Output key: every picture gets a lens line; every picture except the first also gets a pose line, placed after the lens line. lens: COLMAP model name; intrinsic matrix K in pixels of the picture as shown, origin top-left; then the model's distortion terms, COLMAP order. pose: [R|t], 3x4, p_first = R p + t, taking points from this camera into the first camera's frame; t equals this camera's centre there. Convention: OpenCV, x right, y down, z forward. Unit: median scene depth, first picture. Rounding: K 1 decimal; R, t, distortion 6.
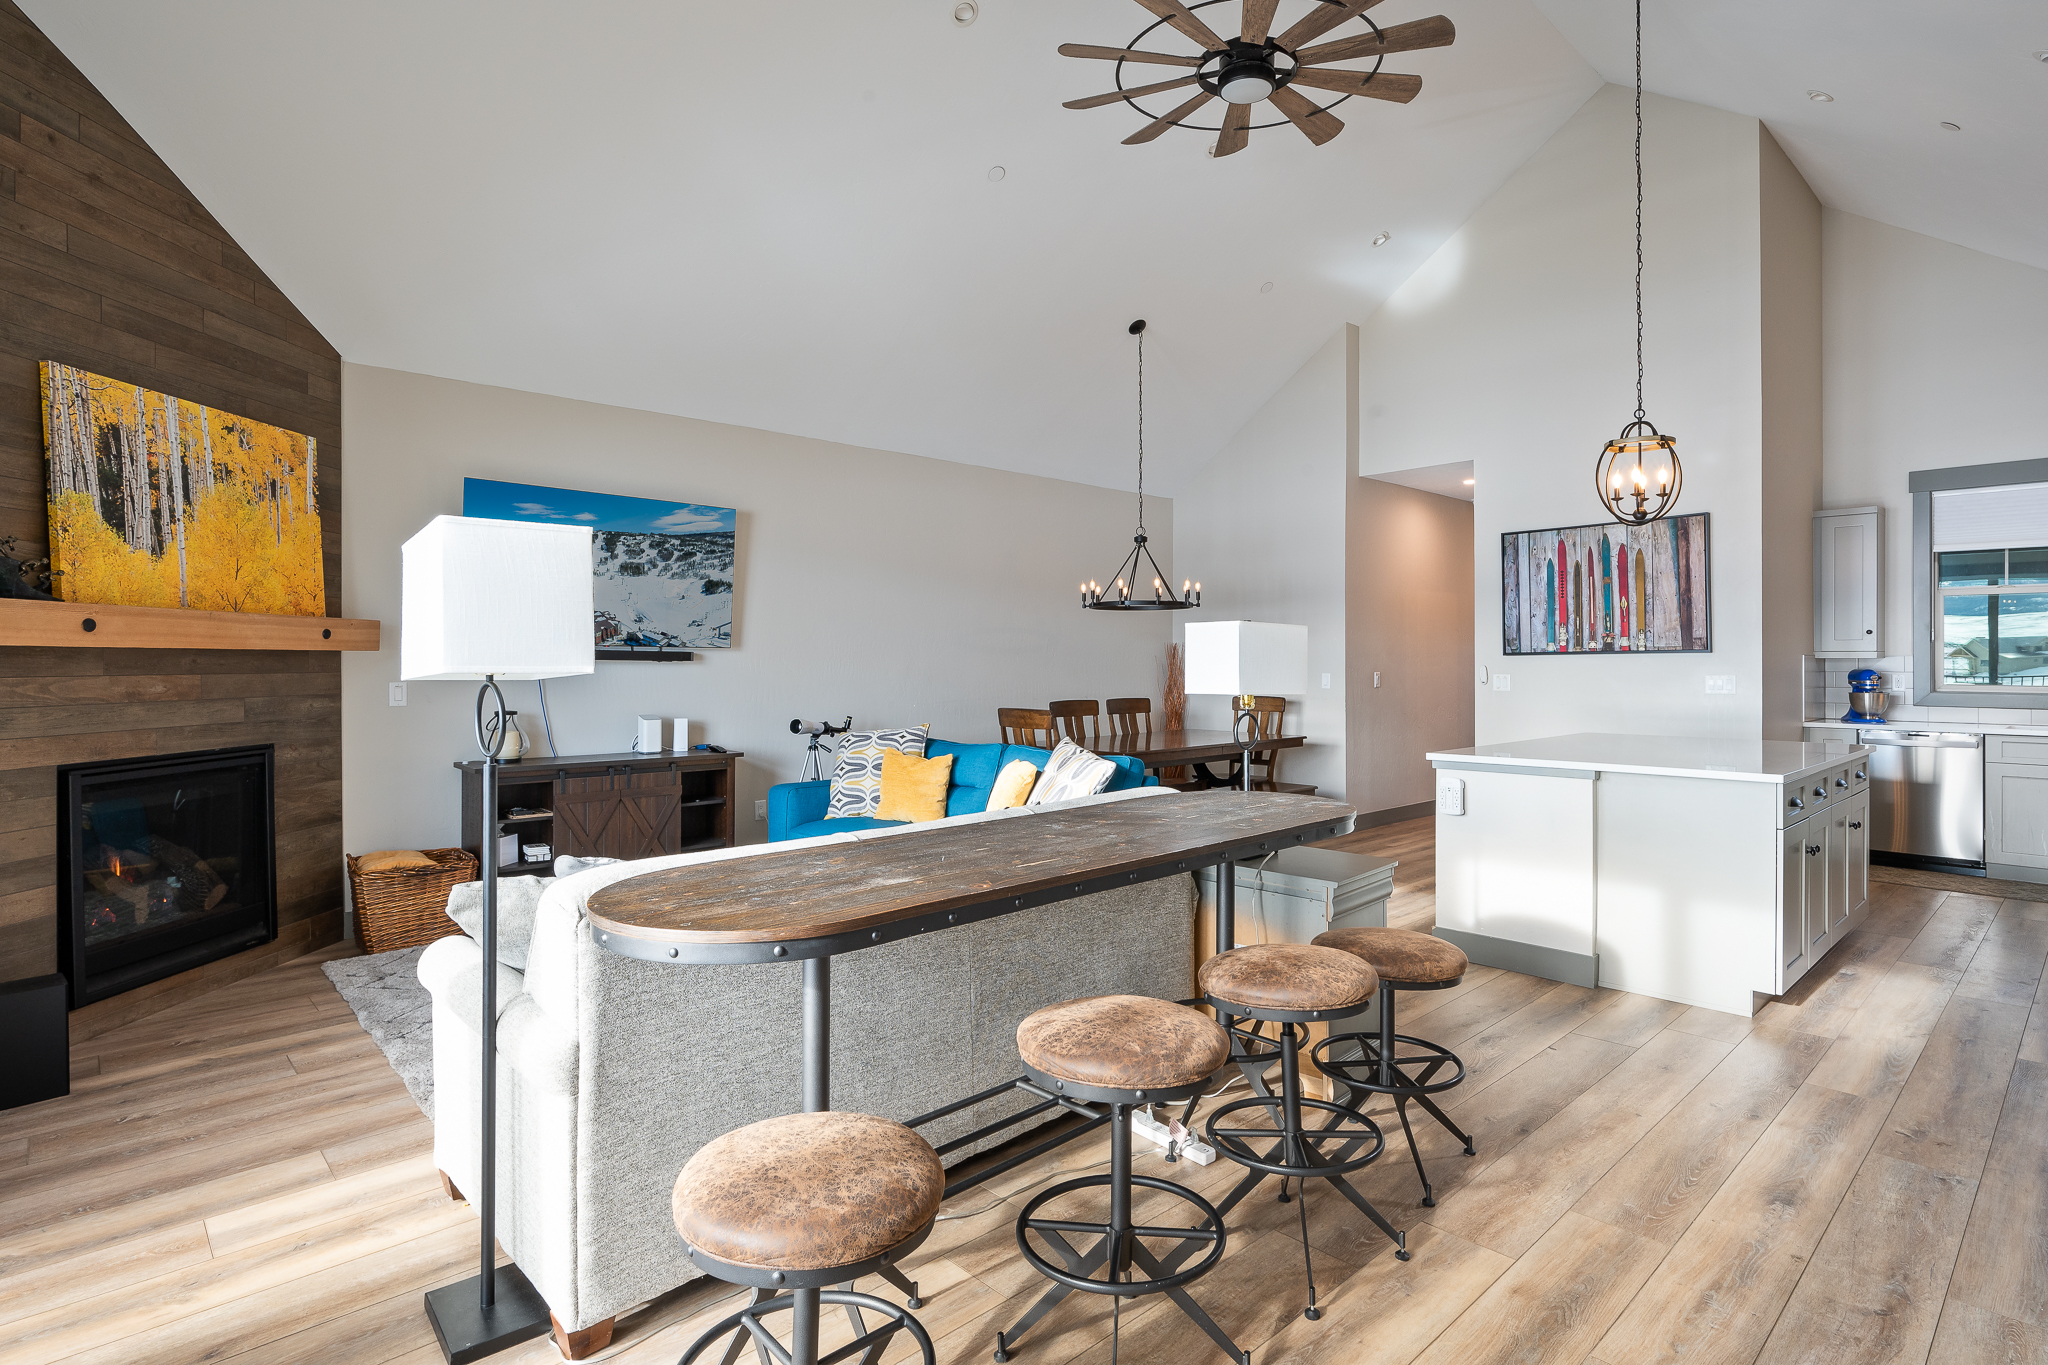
lens RADIAL K [[1057.9, 0, 1049.1], [0, 1057.9, 657.4], [0, 0, 1]] dist [-0.001090, 0.003204]
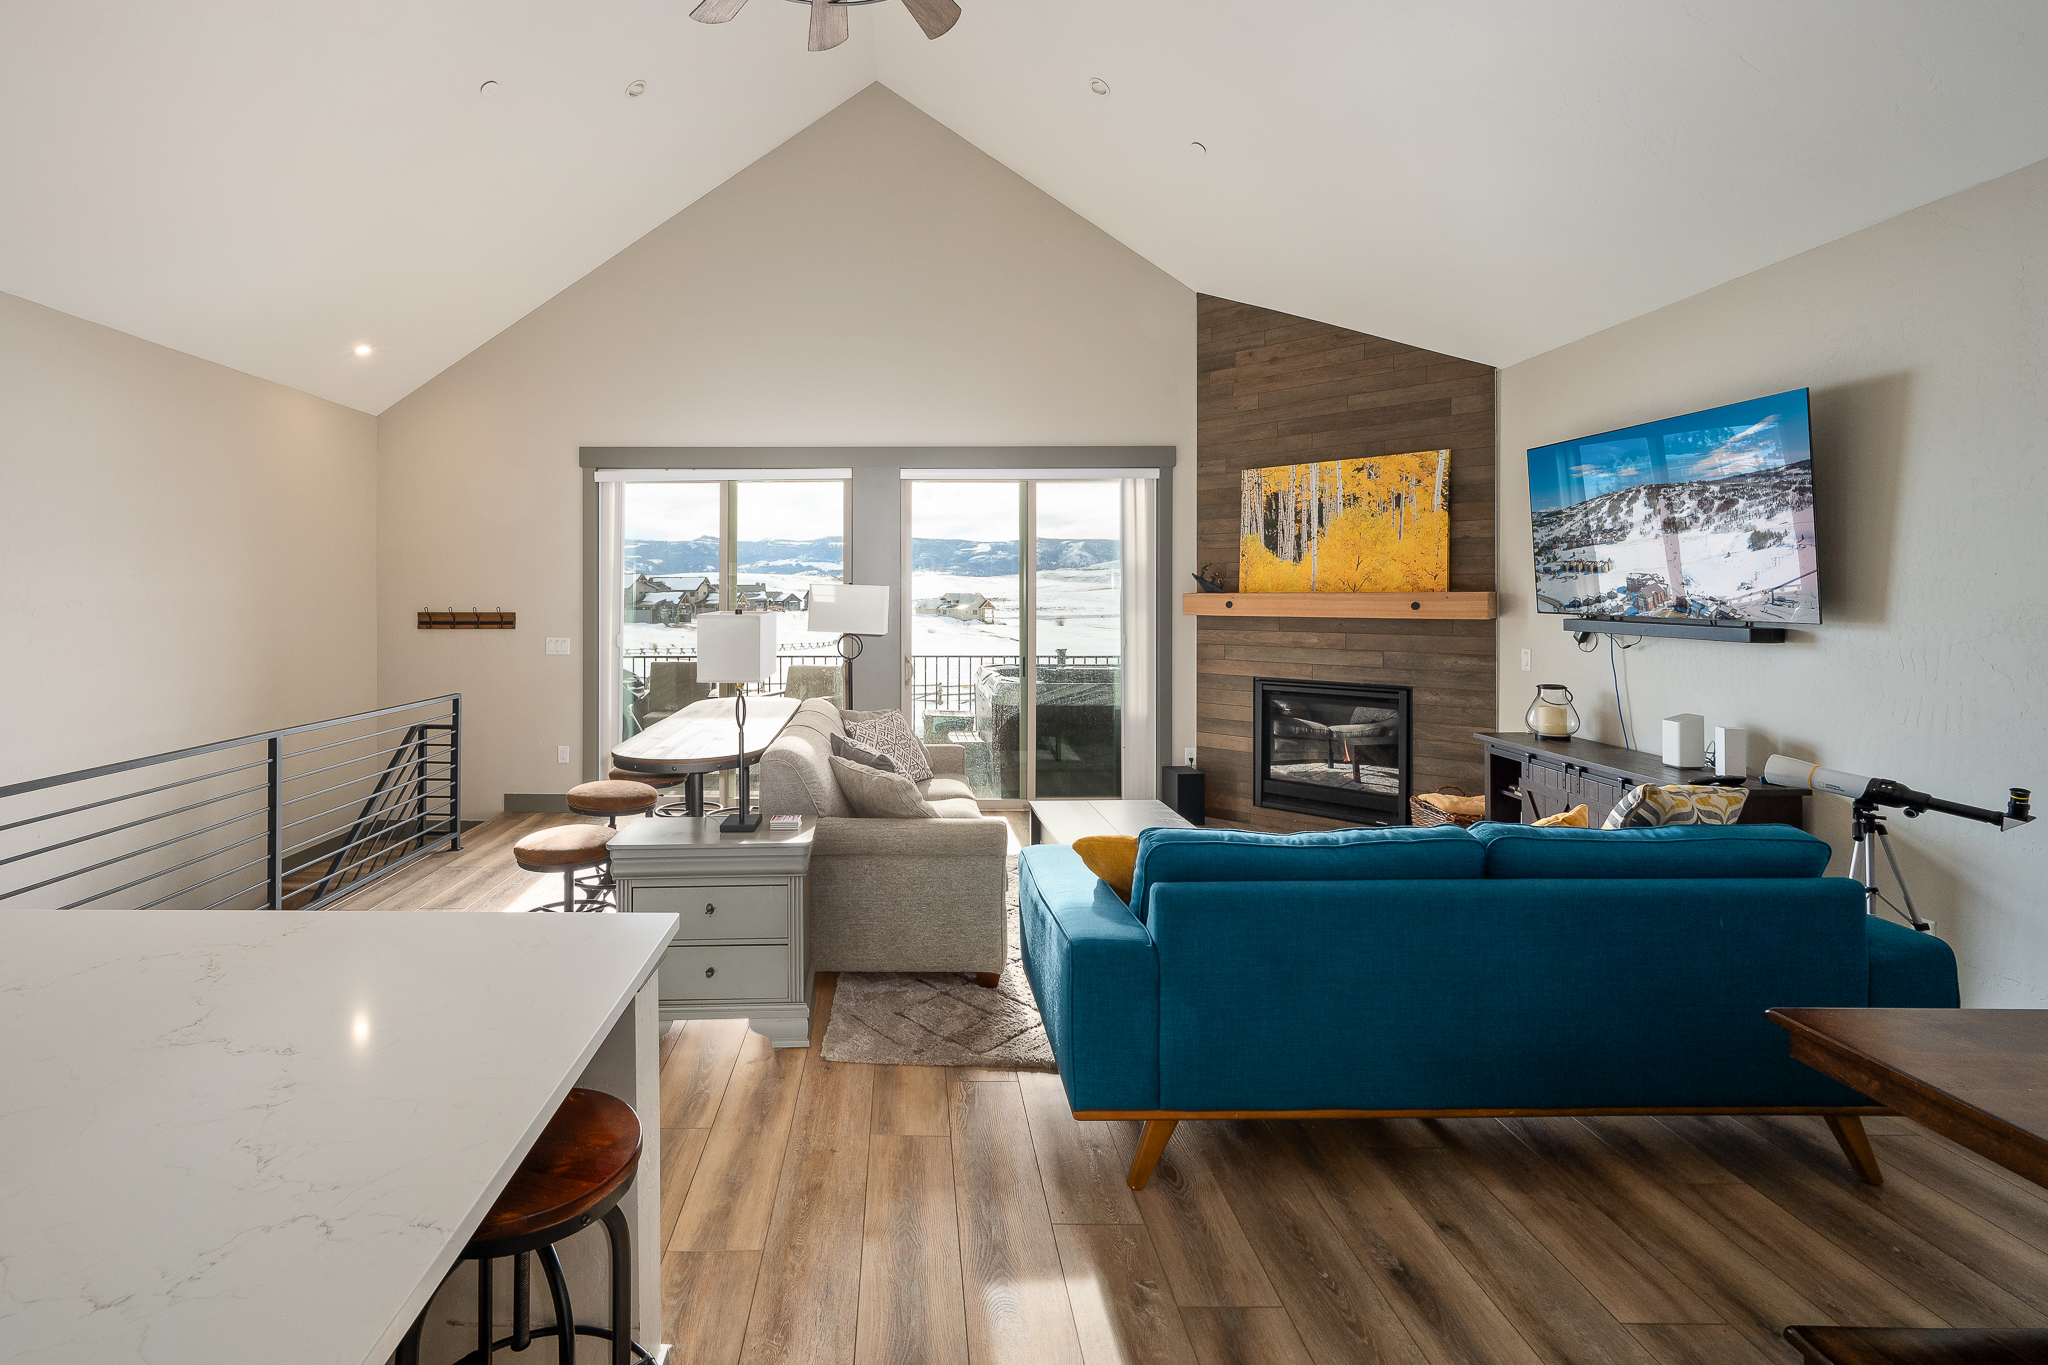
lens RADIAL K [[917.4, 0, 912.6], [0, 917.4, 591.9], [0, 0, 1]] dist [0.011822, -0.001321]
pose [[-0.685478, -0.003009, -0.728087, 0.611827], [0.002883, 0.999972, -0.006846, -0.036733], [0.728088, -0.006792, -0.685450, 1.459207]]
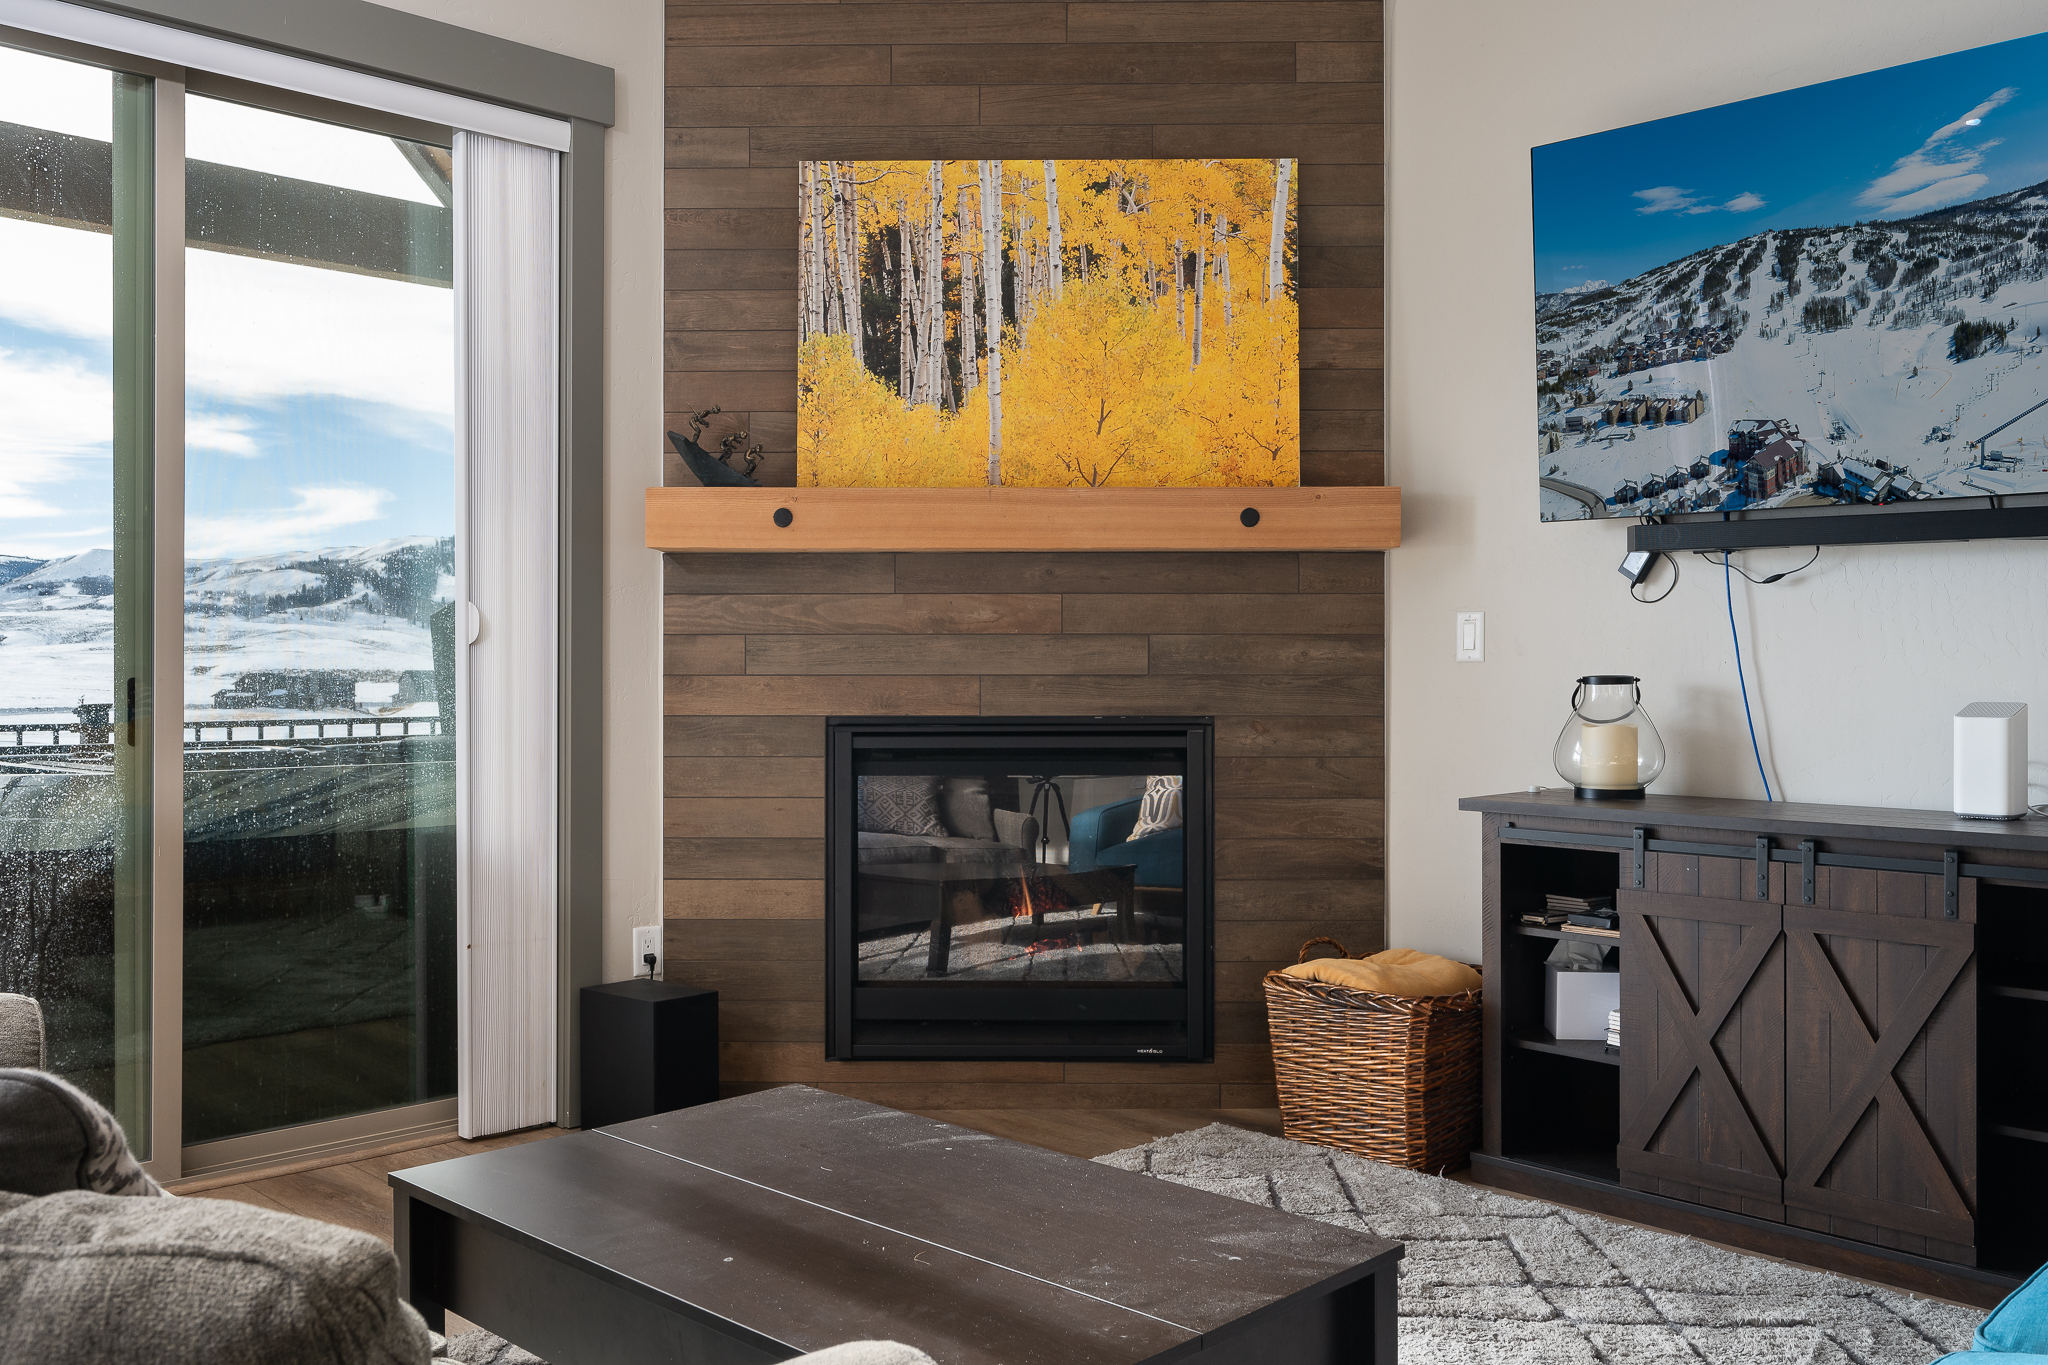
lens RADIAL K [[1762.6, 0, 1012.2], [0, 1762.6, 675.3], [0, 0, 1]] dist [-0.014372, 0.035651]
pose [[0.012968, 0.005766, -0.999899, 0.233855], [0.002525, 0.999980, 0.005799, 0.057824], [0.999913, -0.002600, 0.012953, 0.956171]]
